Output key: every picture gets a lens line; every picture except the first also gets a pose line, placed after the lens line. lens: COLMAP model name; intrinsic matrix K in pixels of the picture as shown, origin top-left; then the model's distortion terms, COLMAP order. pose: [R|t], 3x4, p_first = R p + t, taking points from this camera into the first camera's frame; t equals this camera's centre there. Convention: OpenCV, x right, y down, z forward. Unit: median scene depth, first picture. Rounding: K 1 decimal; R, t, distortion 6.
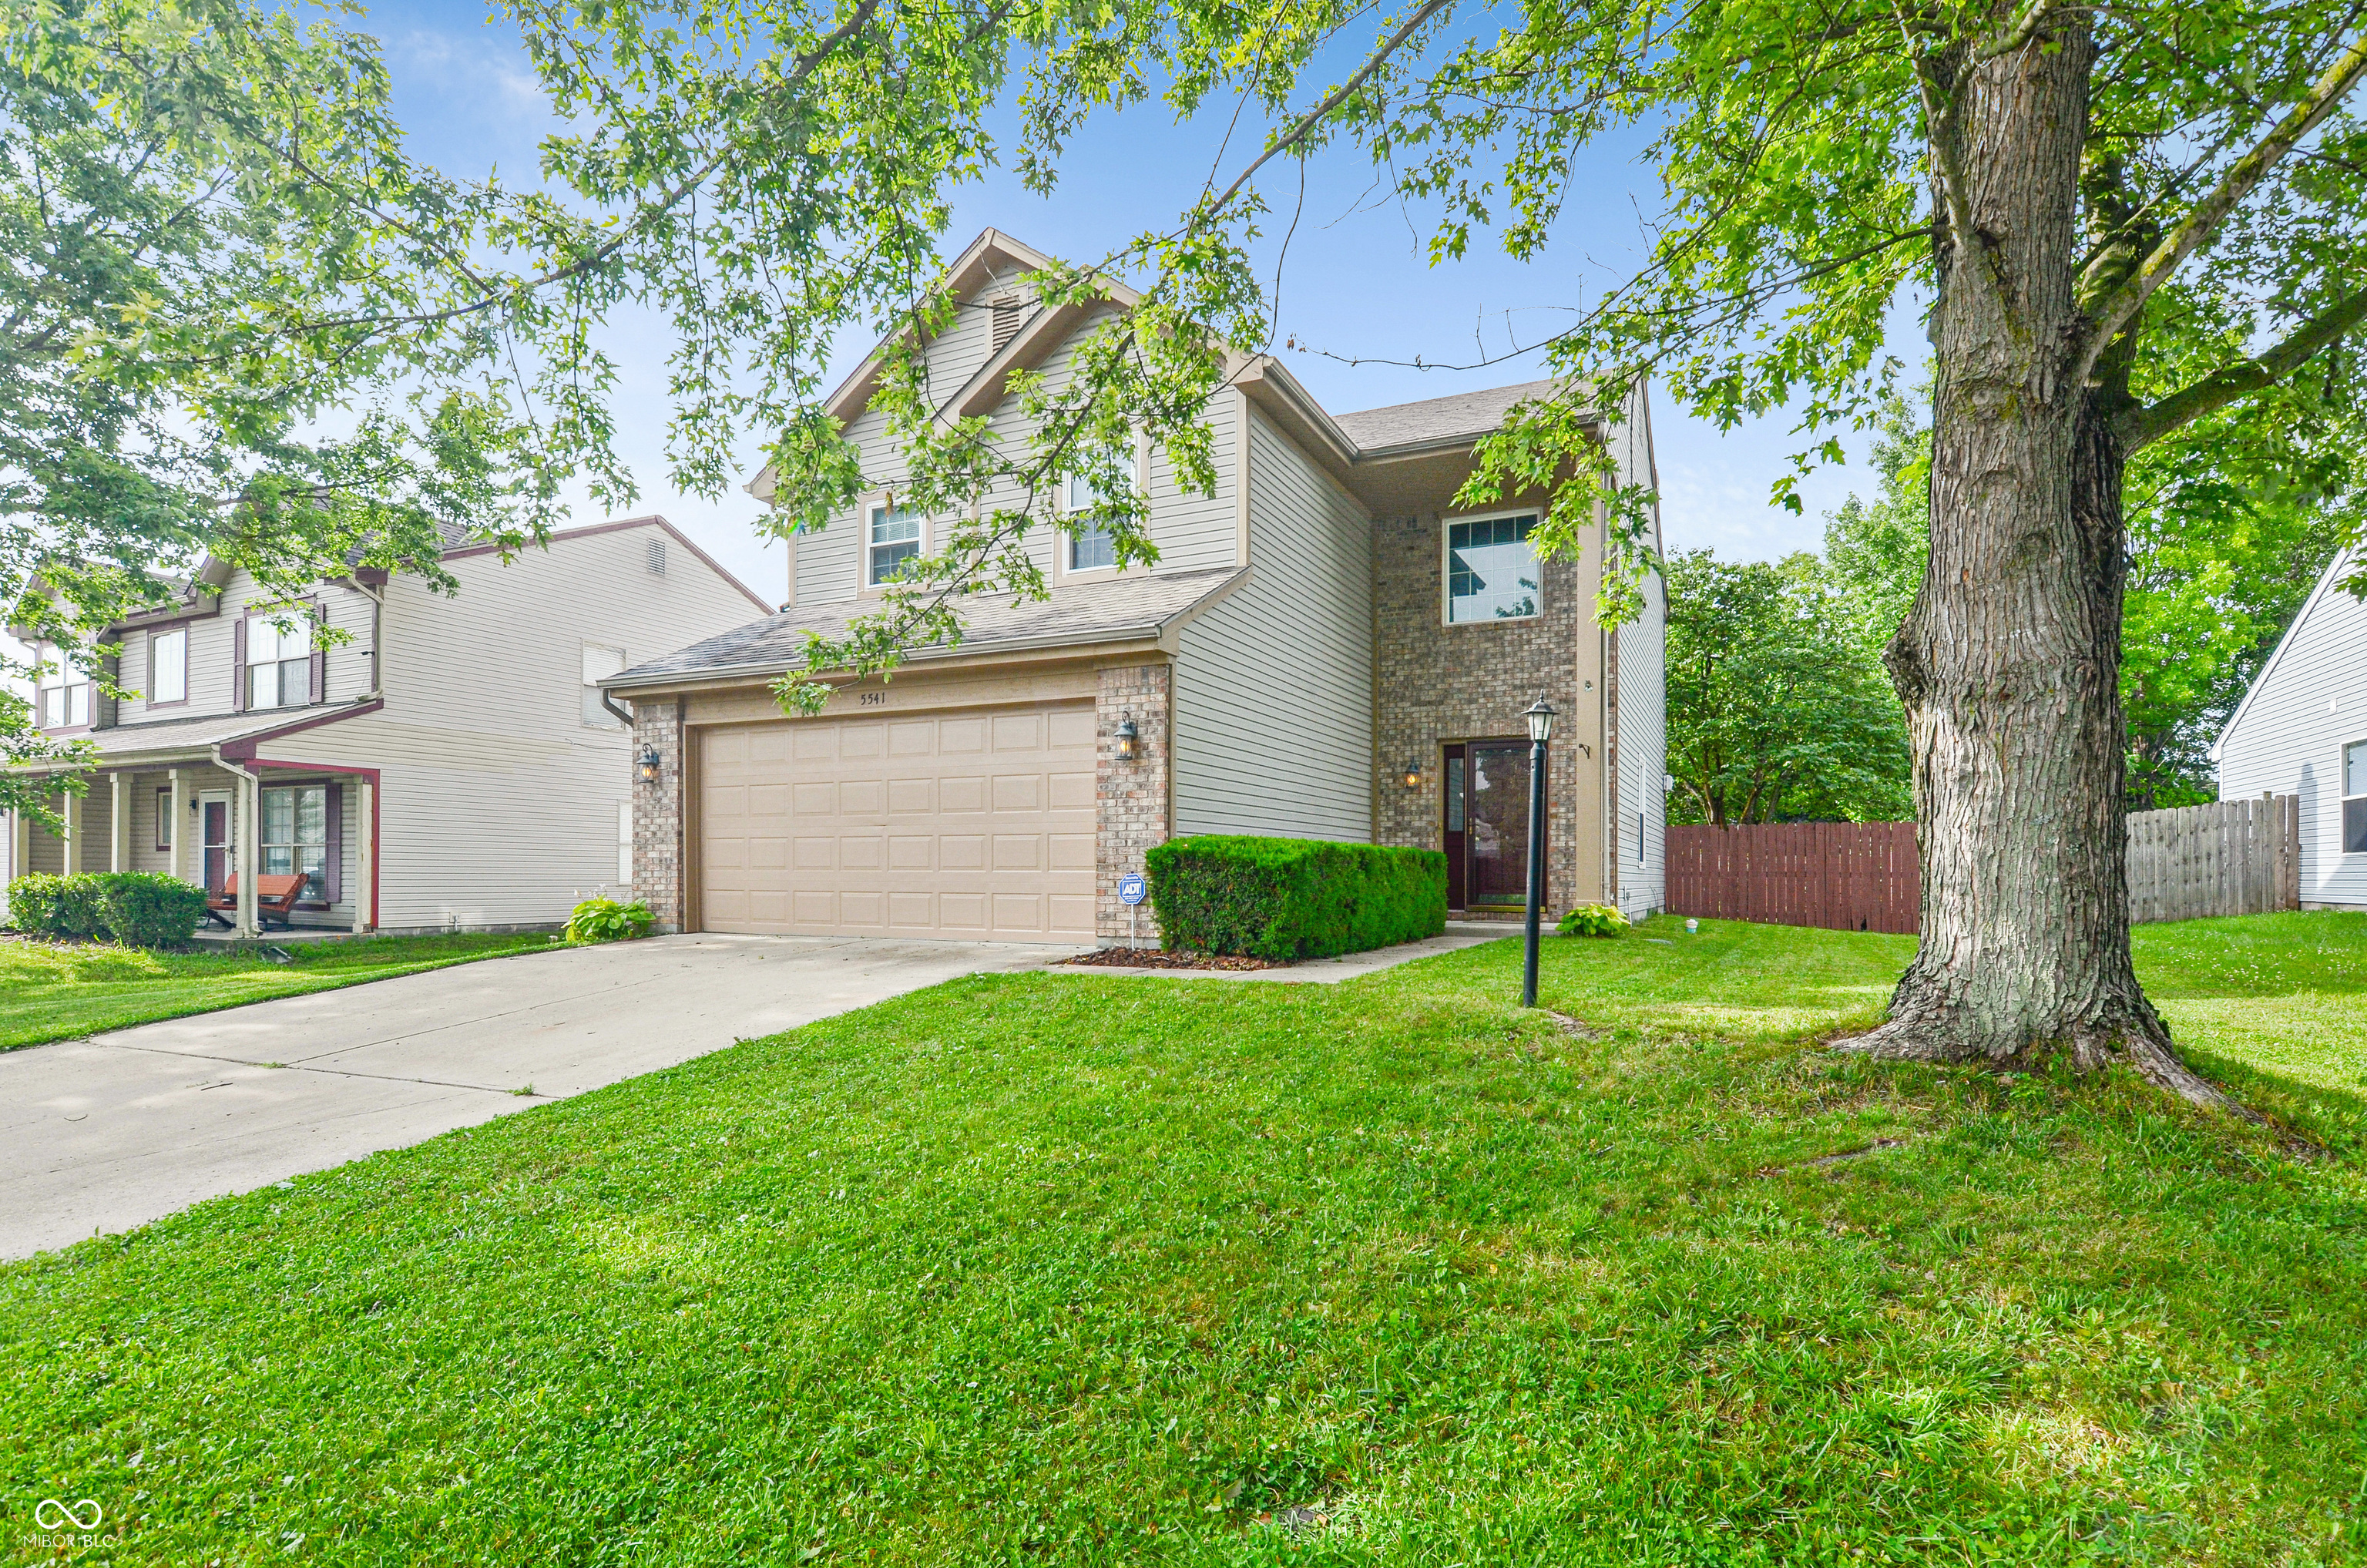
lens RADIAL K [[1167.4, 0, 1183.5], [0, 1167.4, 784.0], [0, 0, 1]] dist [-0.022014, -0.001593]
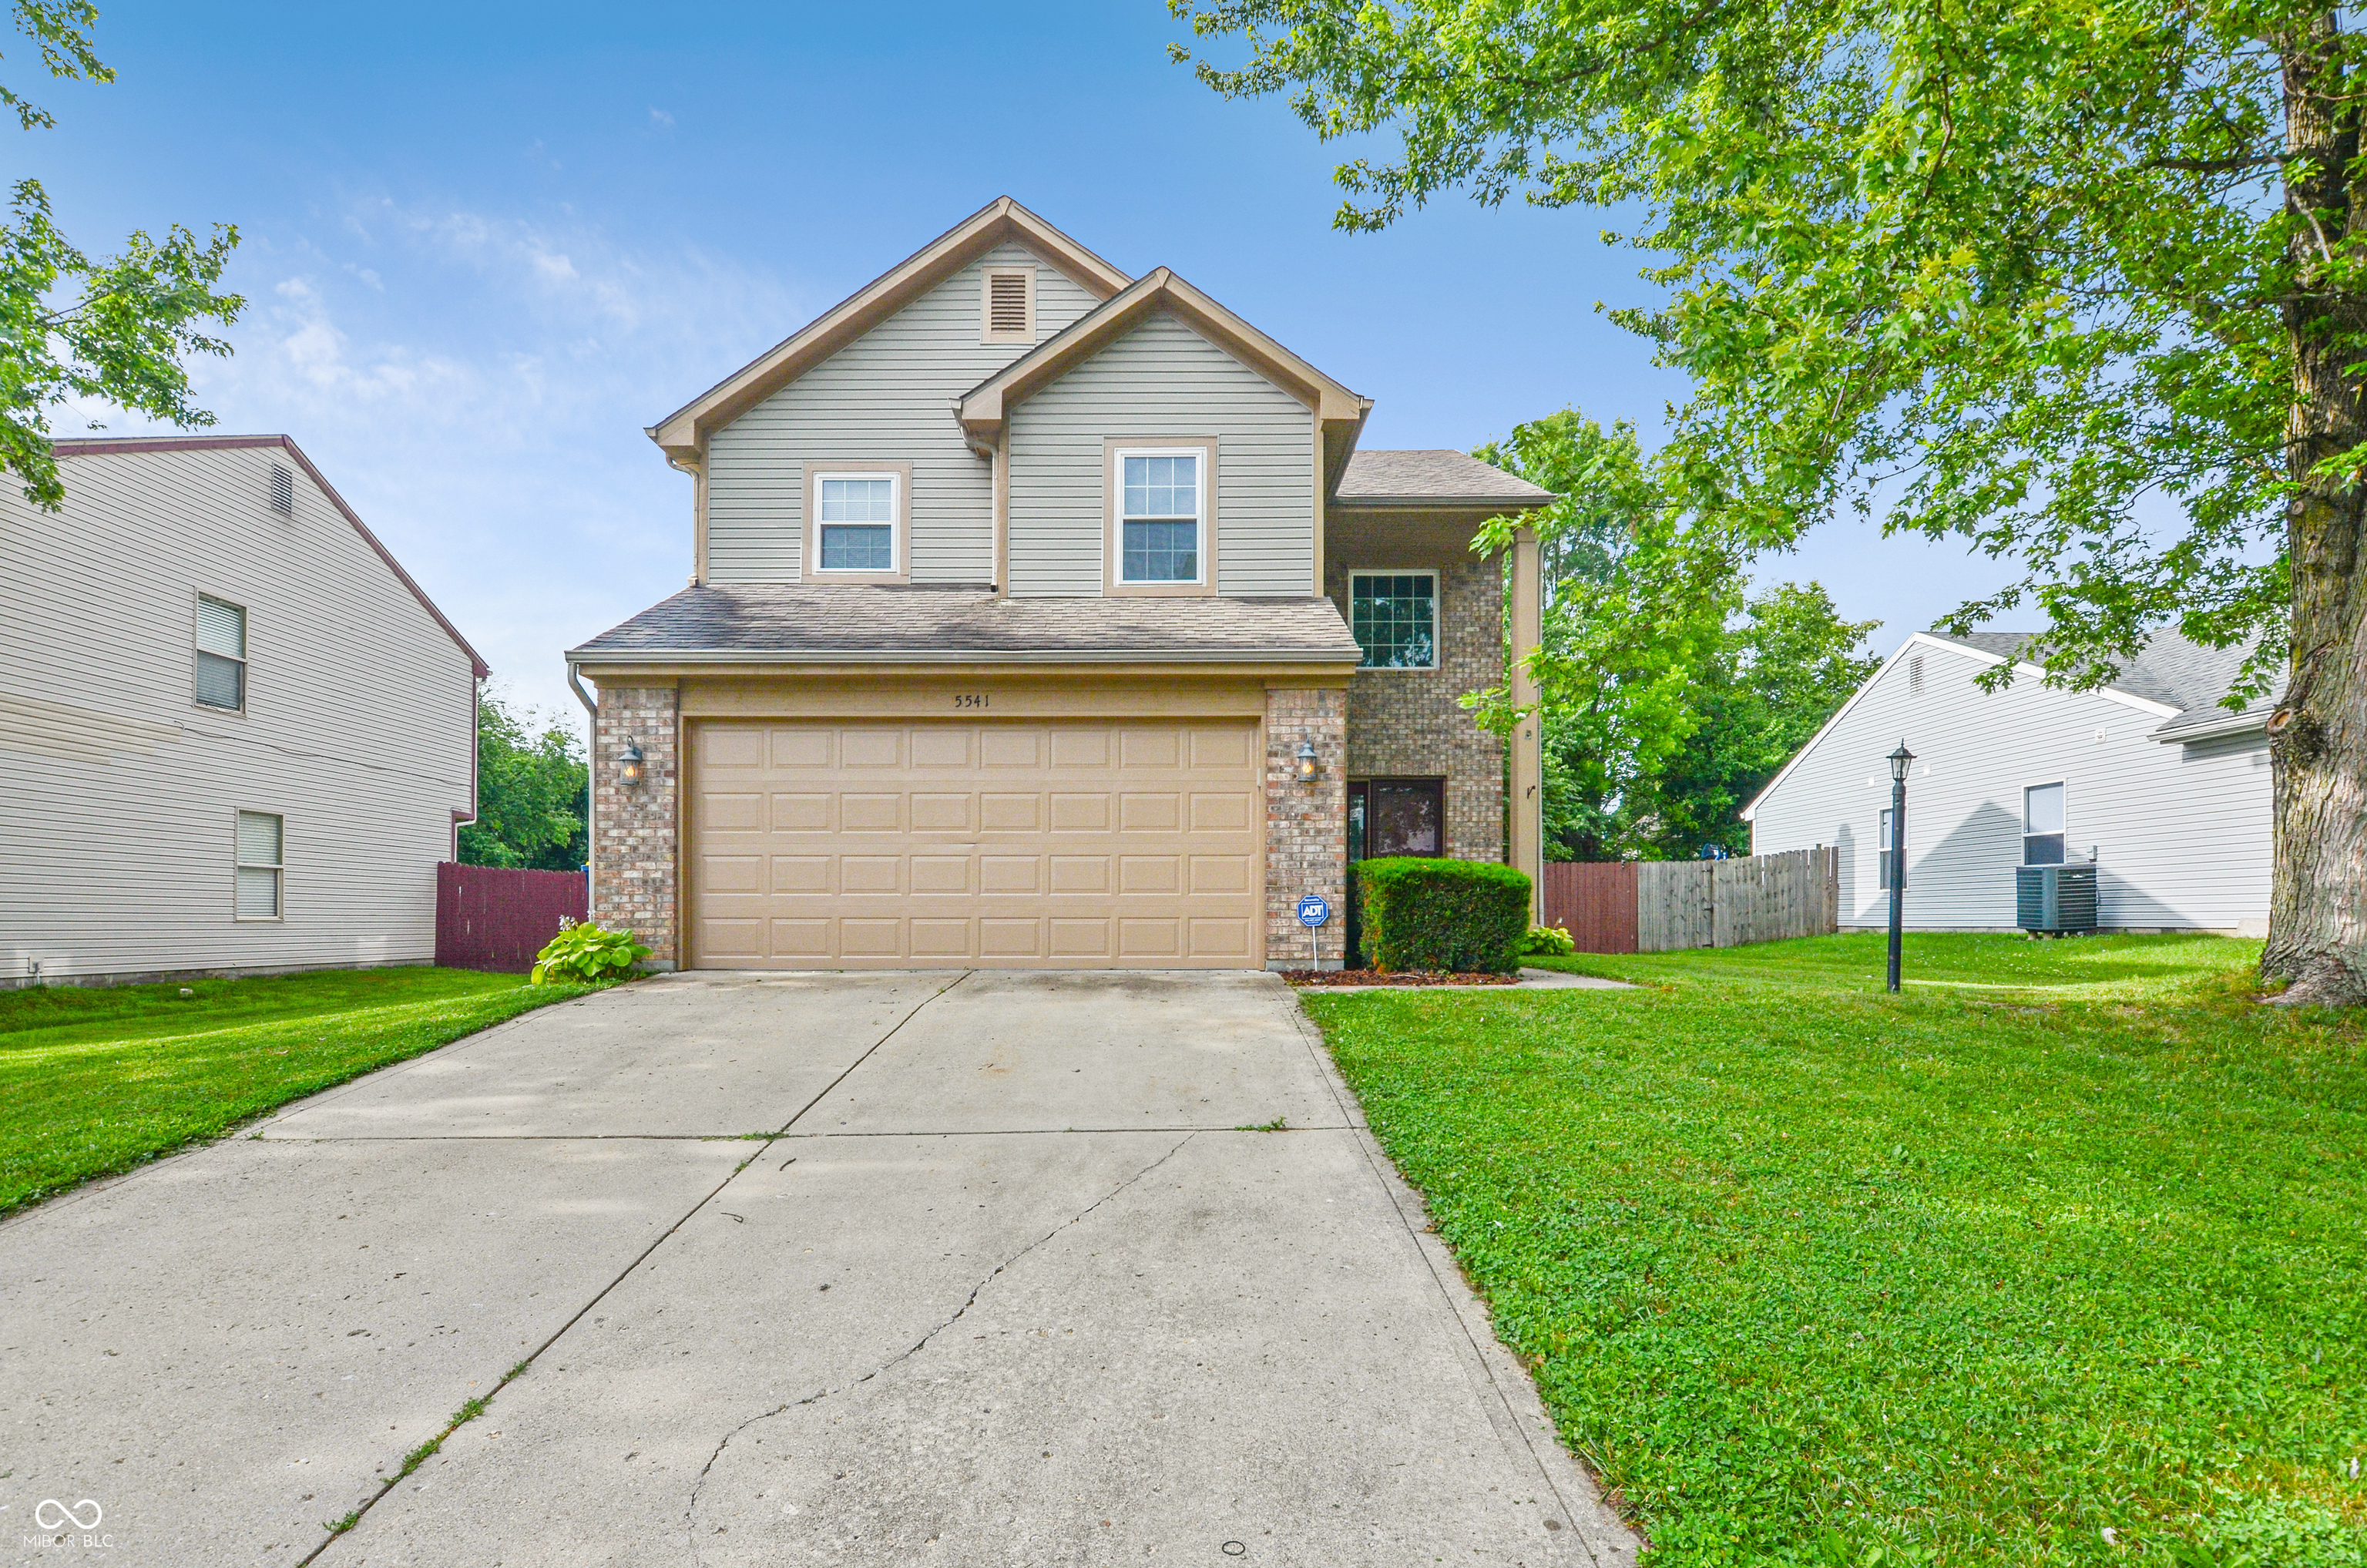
lens RADIAL K [[1187.7, 0, 1183.8], [0, 1187.7, 818.1], [0, 0, 1]] dist [0.001814, -0.026923]
pose [[0.906483, 0.030918, 0.421108, -0.458045], [-0.029233, 0.999518, -0.010457, 0.019422], [-0.421228, -0.002832, 0.906950, 0.099001]]
